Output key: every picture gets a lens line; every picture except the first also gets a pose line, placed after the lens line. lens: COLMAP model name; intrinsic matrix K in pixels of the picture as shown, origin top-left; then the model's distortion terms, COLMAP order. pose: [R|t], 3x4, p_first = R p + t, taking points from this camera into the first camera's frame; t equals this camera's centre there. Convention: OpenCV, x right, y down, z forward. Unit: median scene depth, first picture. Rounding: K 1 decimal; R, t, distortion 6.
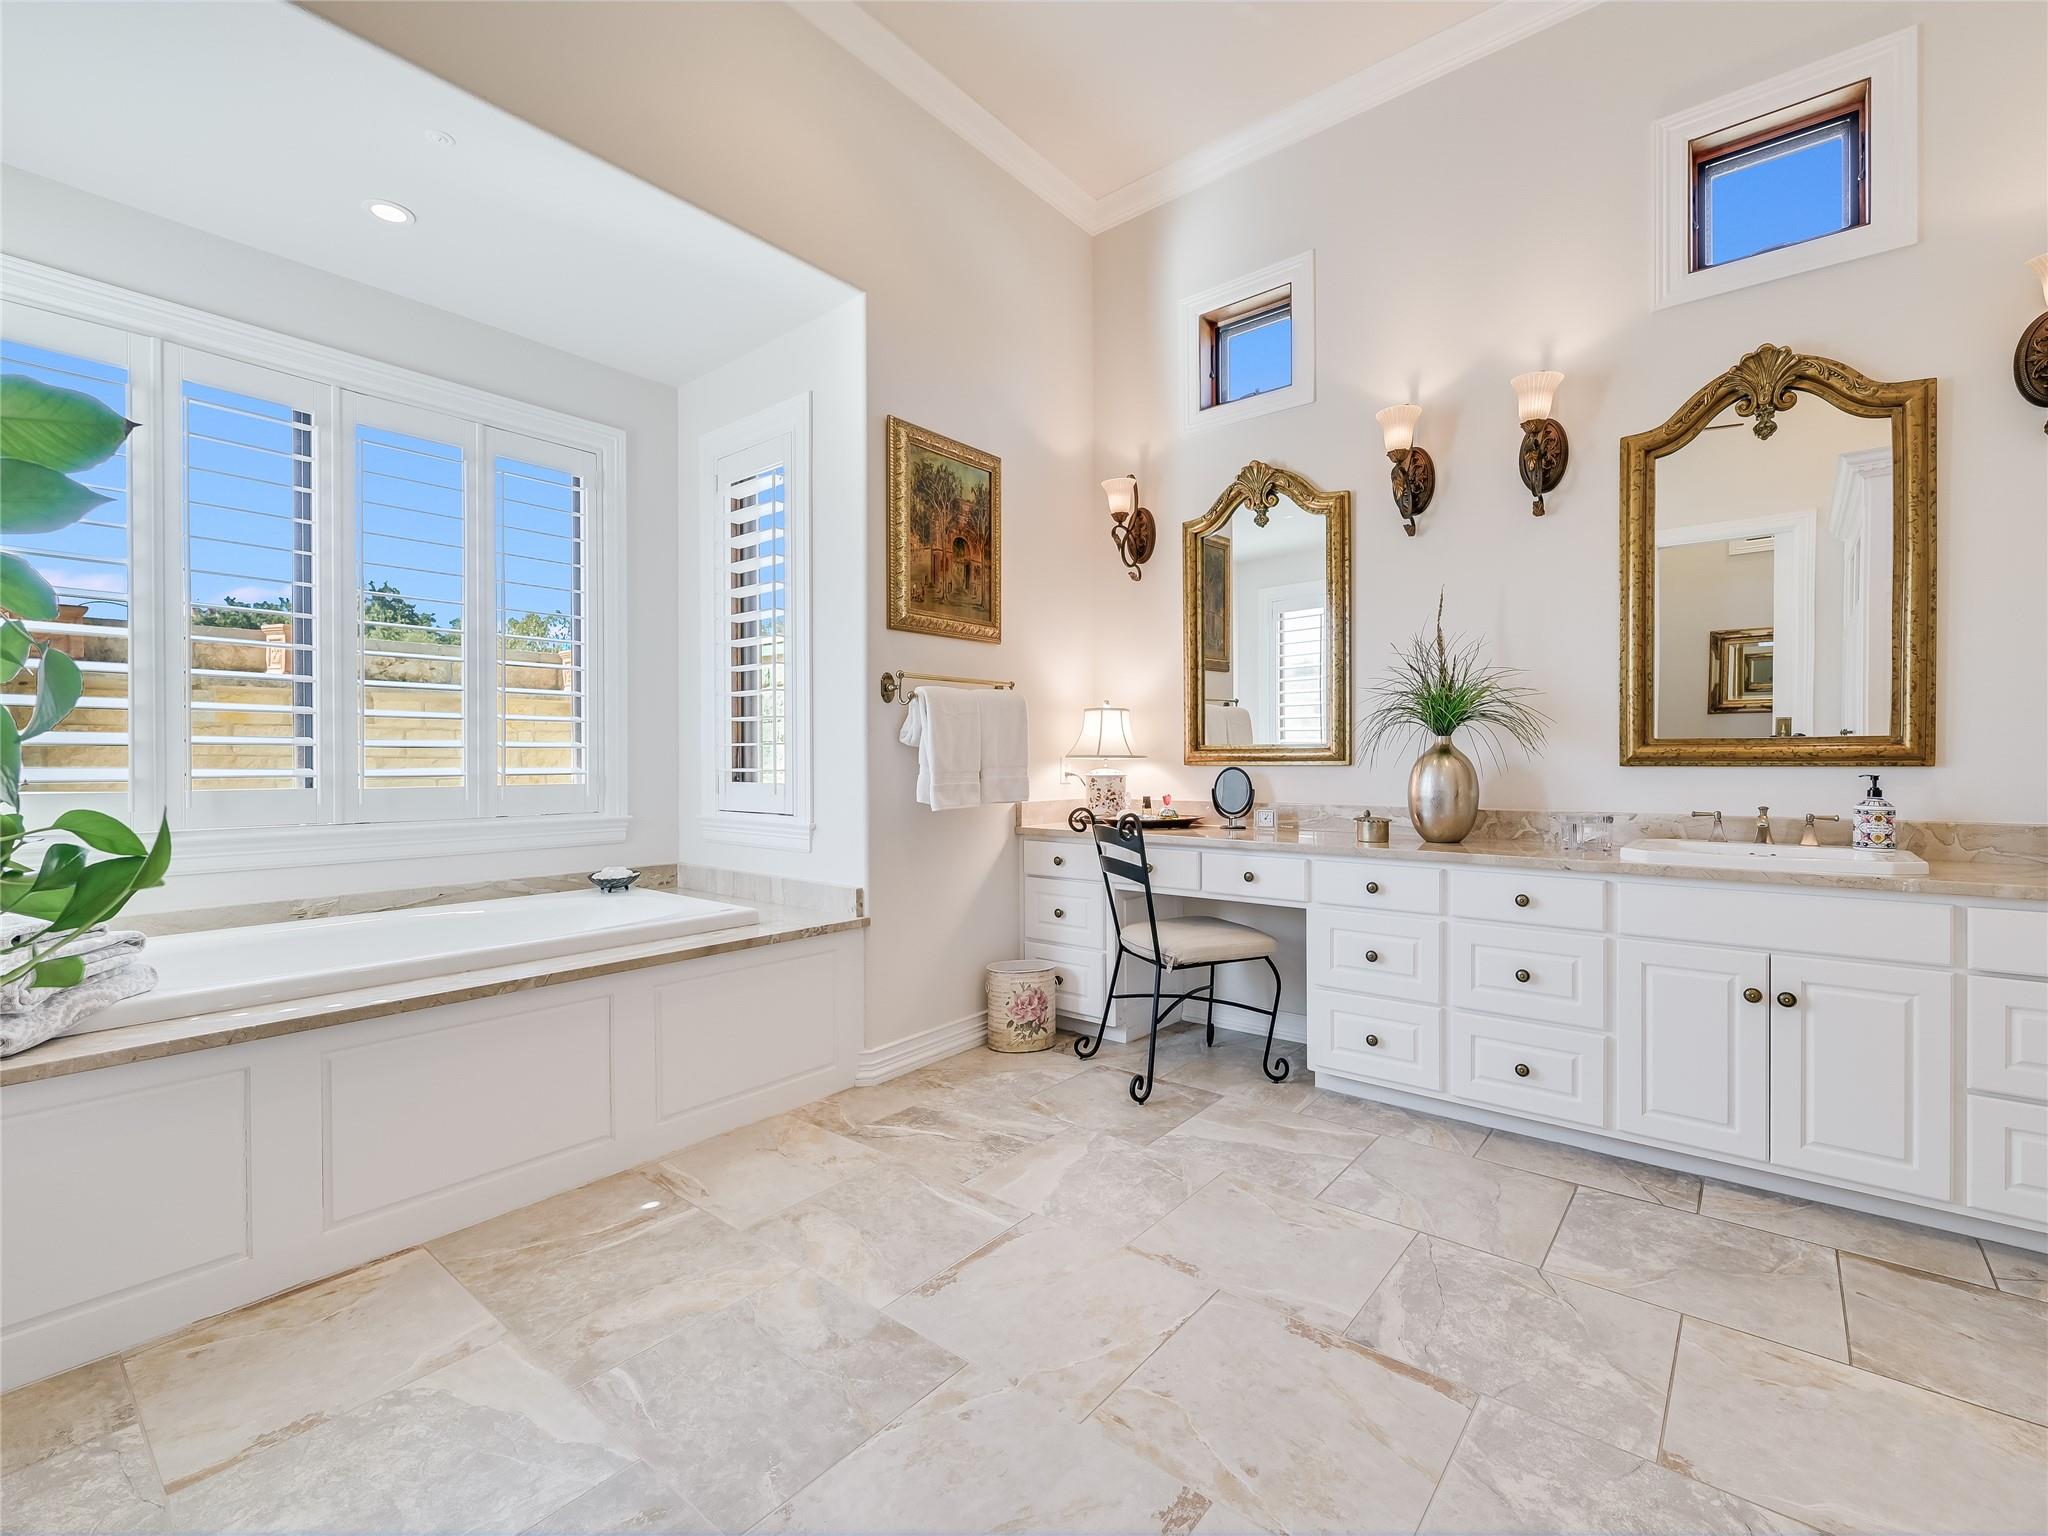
lens RADIAL K [[912.1, 0, 1022.2], [0, 912.1, 764.5], [0, 0, 1]] dist [-0.002596, 0.000297]
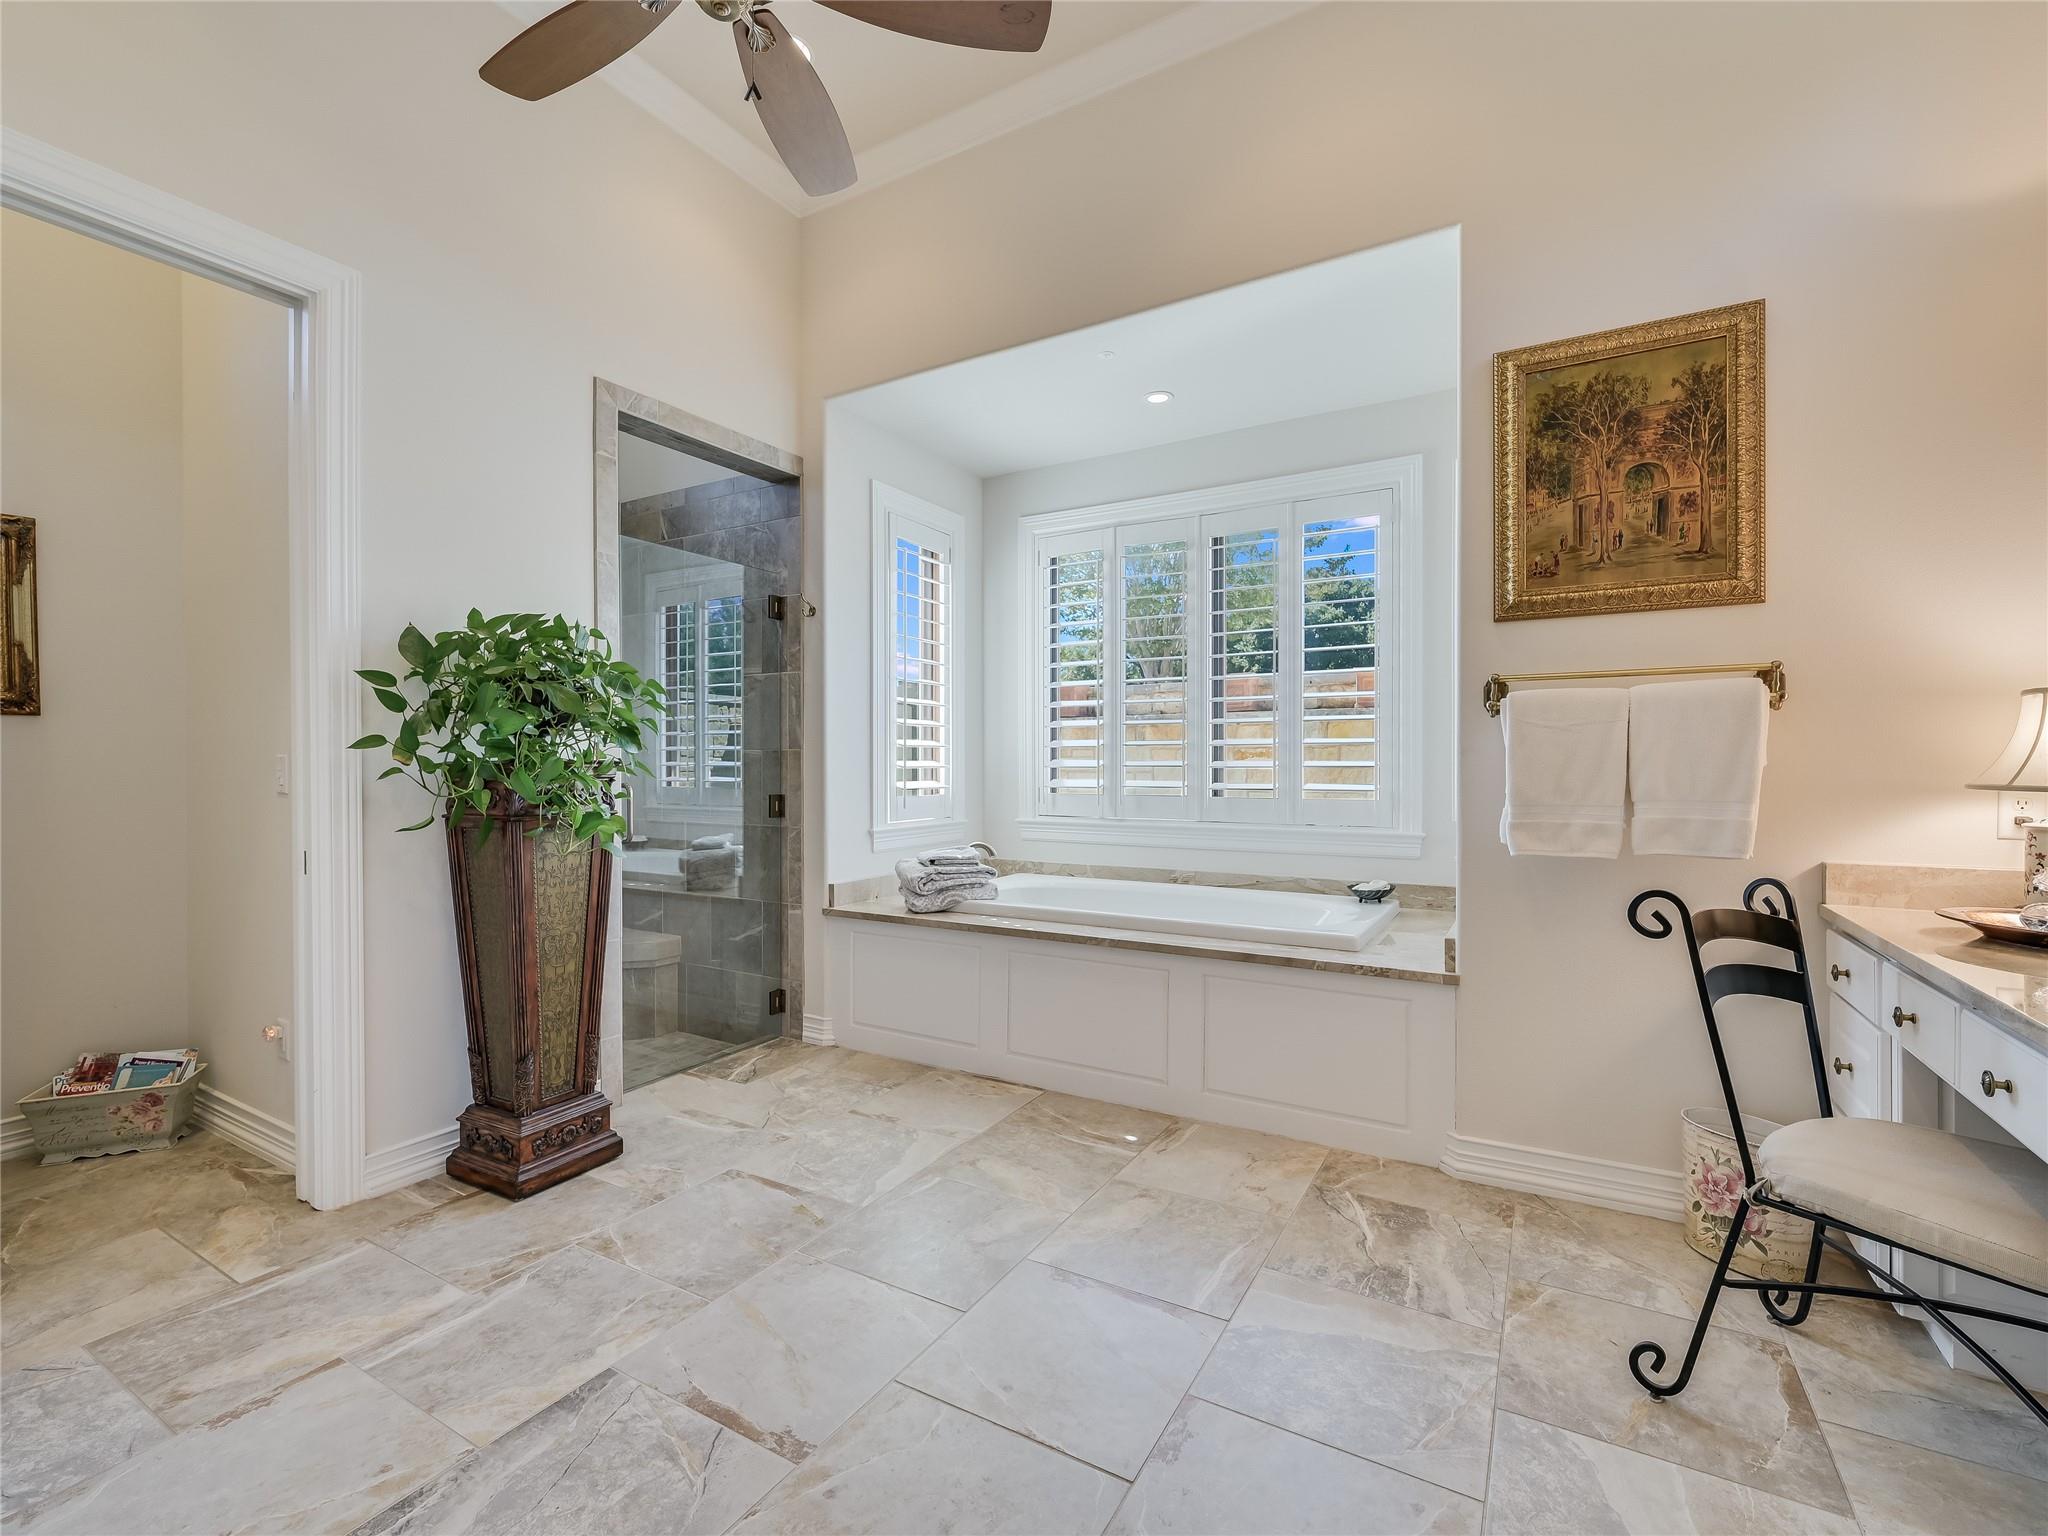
lens RADIAL K [[912.1, 0, 1020.0], [0, 912.1, 767.1], [0, 0, 1]] dist [-0.002596, 0.000297]
pose [[0.153555, 0.006225, -0.988120, 0.683167], [-0.004873, 0.999973, 0.005543, -0.028606], [0.988128, 0.003964, 0.153582, 0.552283]]
